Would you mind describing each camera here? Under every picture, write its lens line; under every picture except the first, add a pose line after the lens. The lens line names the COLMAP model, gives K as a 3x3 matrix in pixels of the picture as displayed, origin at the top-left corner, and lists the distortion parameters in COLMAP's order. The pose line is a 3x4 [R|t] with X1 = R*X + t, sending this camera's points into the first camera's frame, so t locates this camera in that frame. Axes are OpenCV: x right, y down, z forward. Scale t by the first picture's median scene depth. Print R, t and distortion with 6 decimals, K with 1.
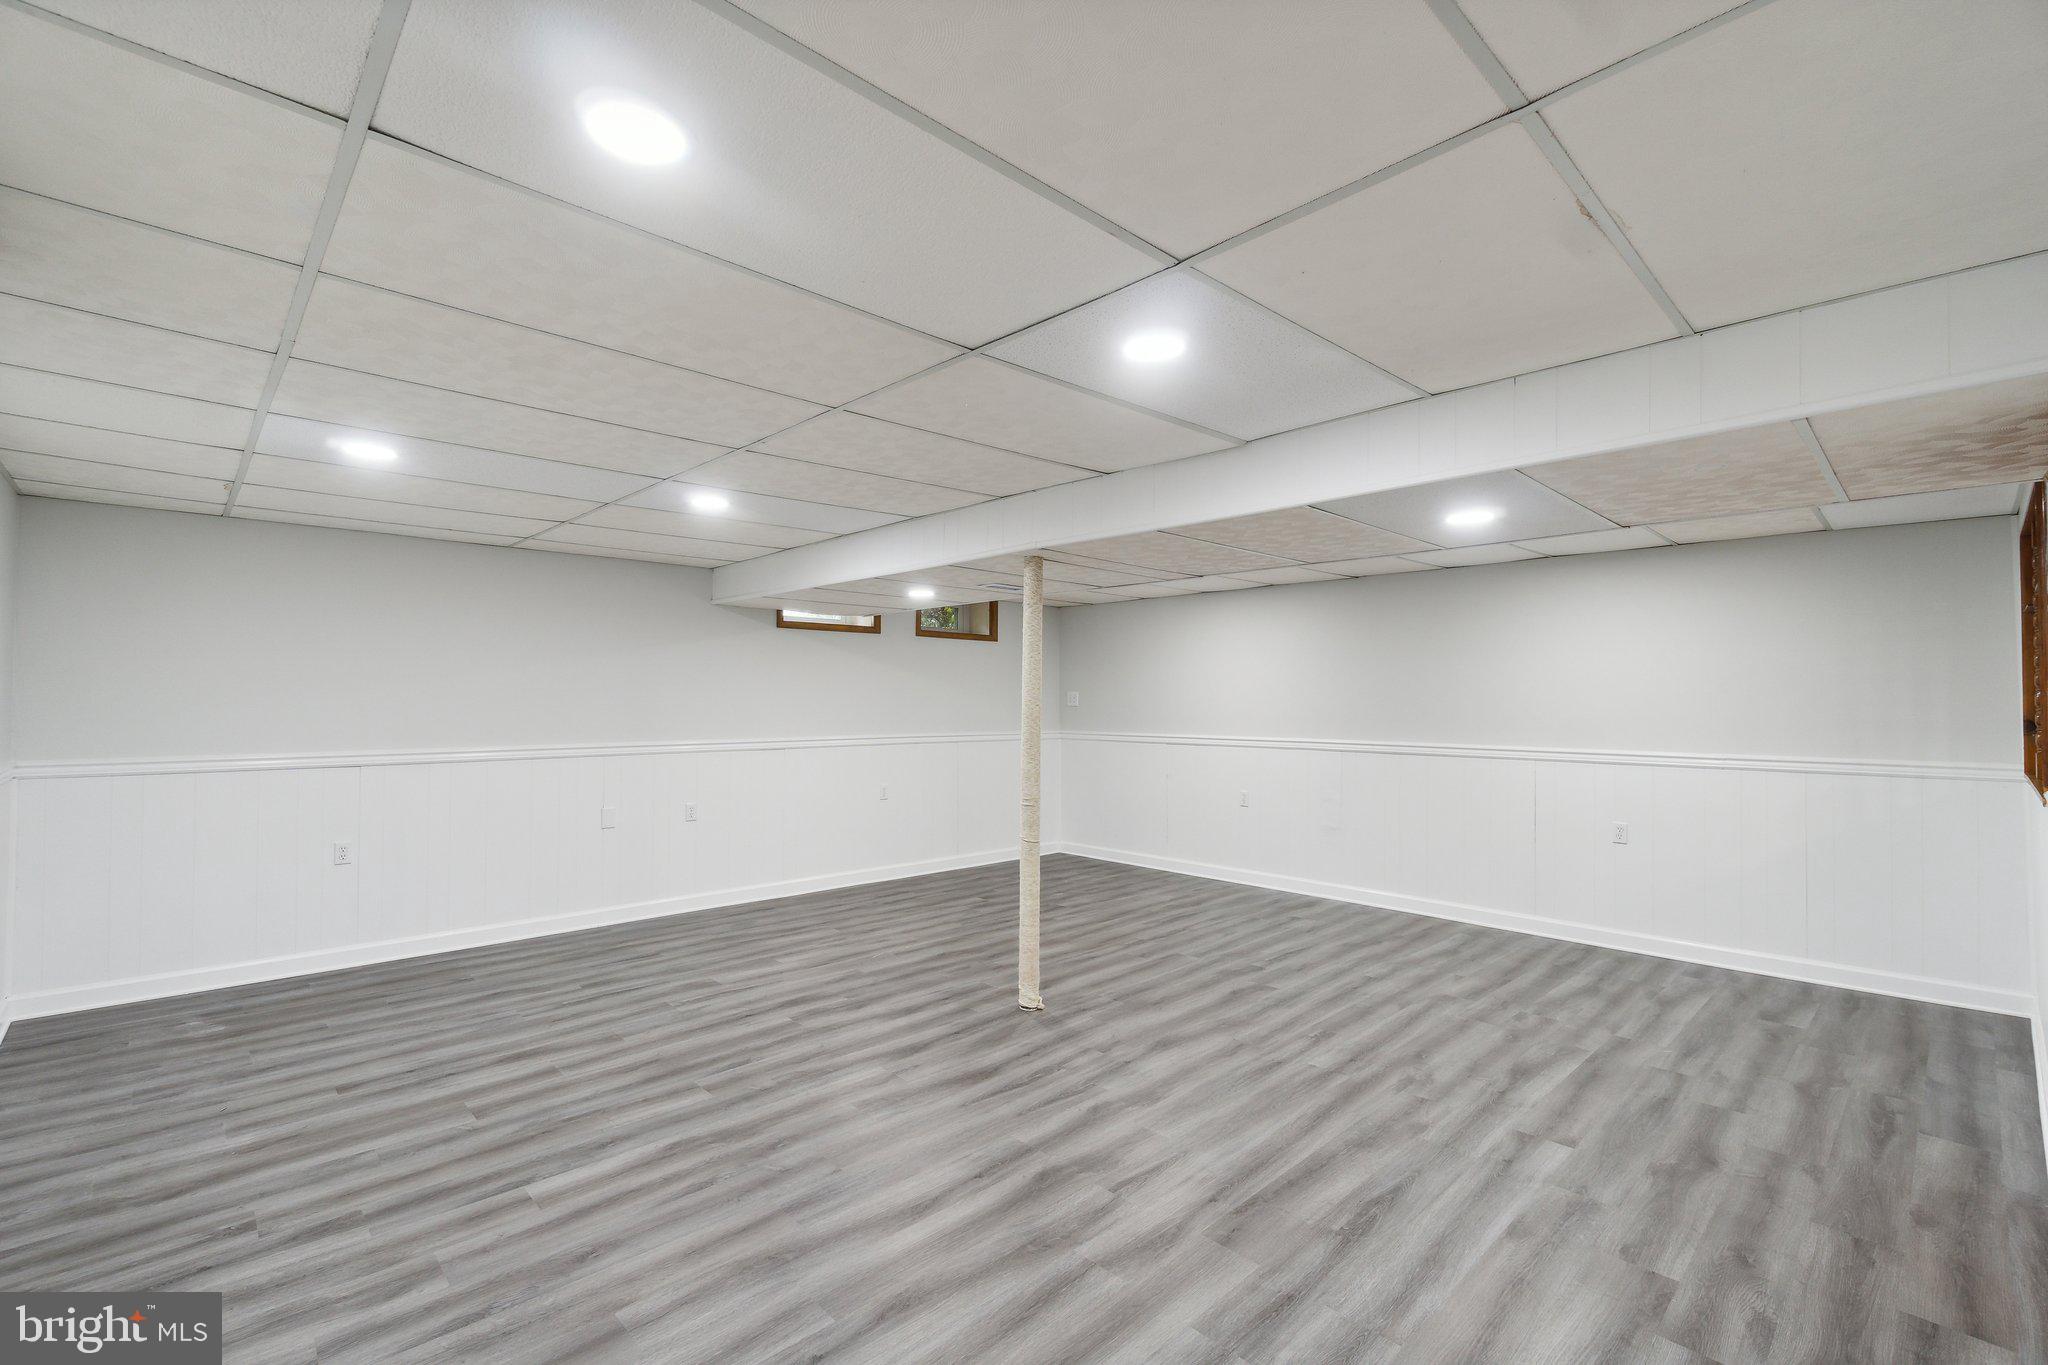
lens RADIAL K [[905.9, 0, 1011.9], [0, 905.9, 686.7], [0, 0, 1]] dist [-0.002704, 0.000054]
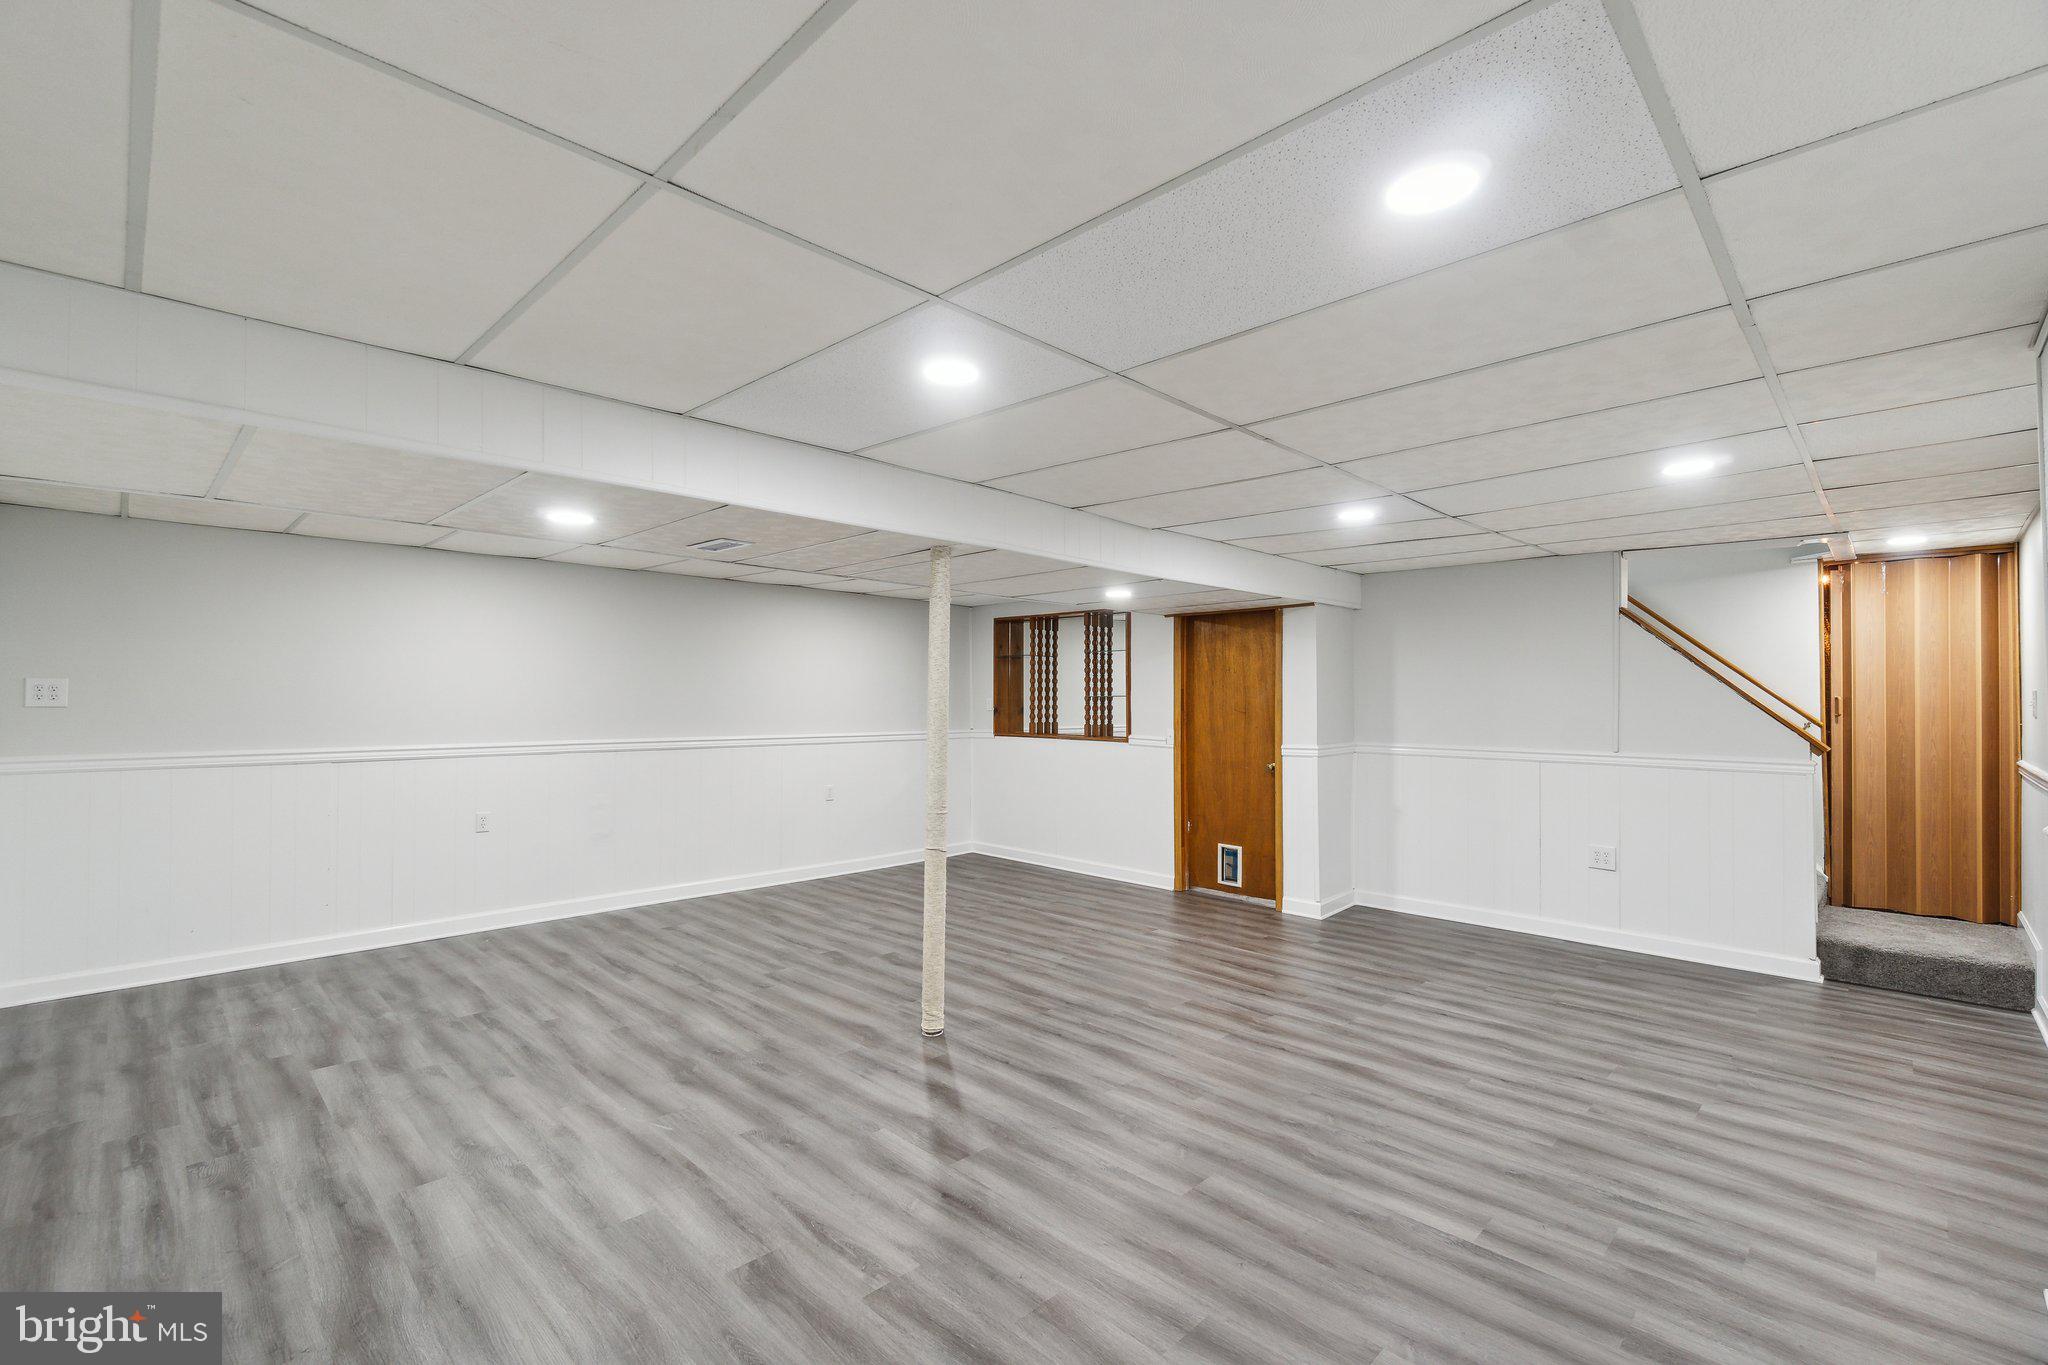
lens RADIAL K [[905.9, 0, 1011.1], [0, 905.9, 689.4], [0, 0, 1]] dist [-0.002704, 0.000054]
pose [[-0.036233, 0.007381, 0.999316, -1.099368], [-0.019106, 0.999785, -0.008078, 0.009949], [-0.999161, -0.019385, -0.036084, 1.153794]]
